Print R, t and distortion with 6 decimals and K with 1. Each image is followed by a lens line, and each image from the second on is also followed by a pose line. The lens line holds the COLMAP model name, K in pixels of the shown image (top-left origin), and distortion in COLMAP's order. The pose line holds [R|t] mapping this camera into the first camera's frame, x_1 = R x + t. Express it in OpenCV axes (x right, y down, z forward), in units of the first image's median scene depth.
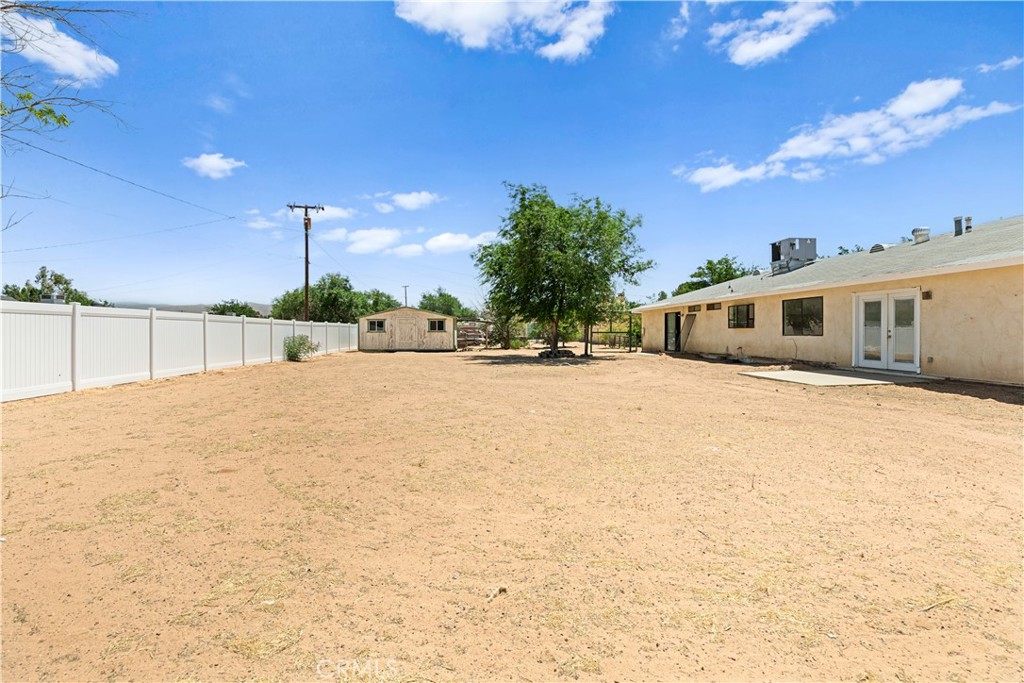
lens RADIAL K [[450.3, 0, 516.7], [0, 450.3, 334.2], [0, 0, 1]] dist [0.006897, -0.000207]
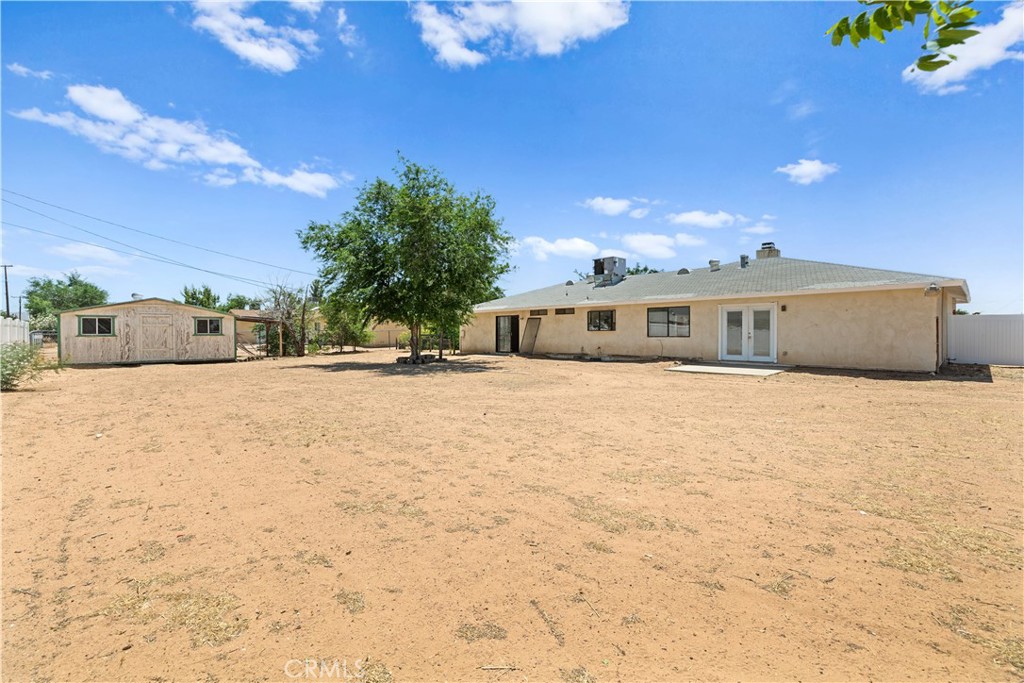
lens RADIAL K [[450.3, 0, 487.4], [0, 450.3, 336.3], [0, 0, 1]] dist [0.006897, -0.000207]
pose [[0.800326, -0.006196, 0.599533, -0.369298], [0.006173, 0.999979, 0.002094, -0.003306], [-0.599534, 0.002025, 0.800347, 0.220085]]
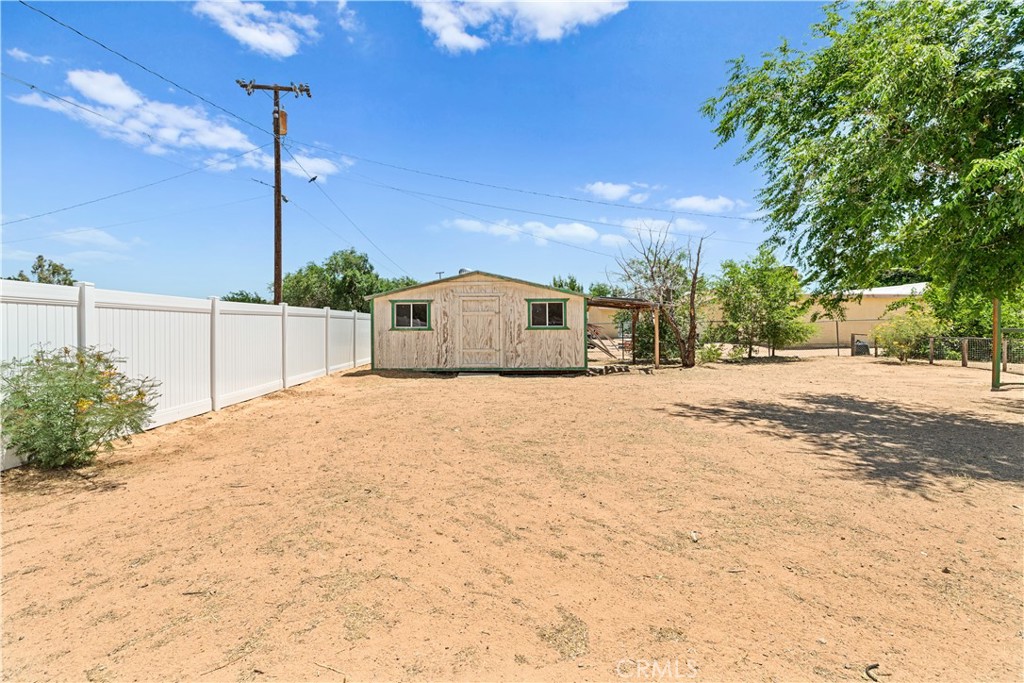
lens RADIAL K [[450.3, 0, 526.2], [0, 450.3, 318.7], [0, 0, 1]] dist [0.006897, -0.000207]
pose [[0.999509, -0.002830, -0.031212, -0.268340], [0.002191, 0.999788, -0.020489, -0.009132], [0.031263, 0.020410, 0.999303, 0.812836]]
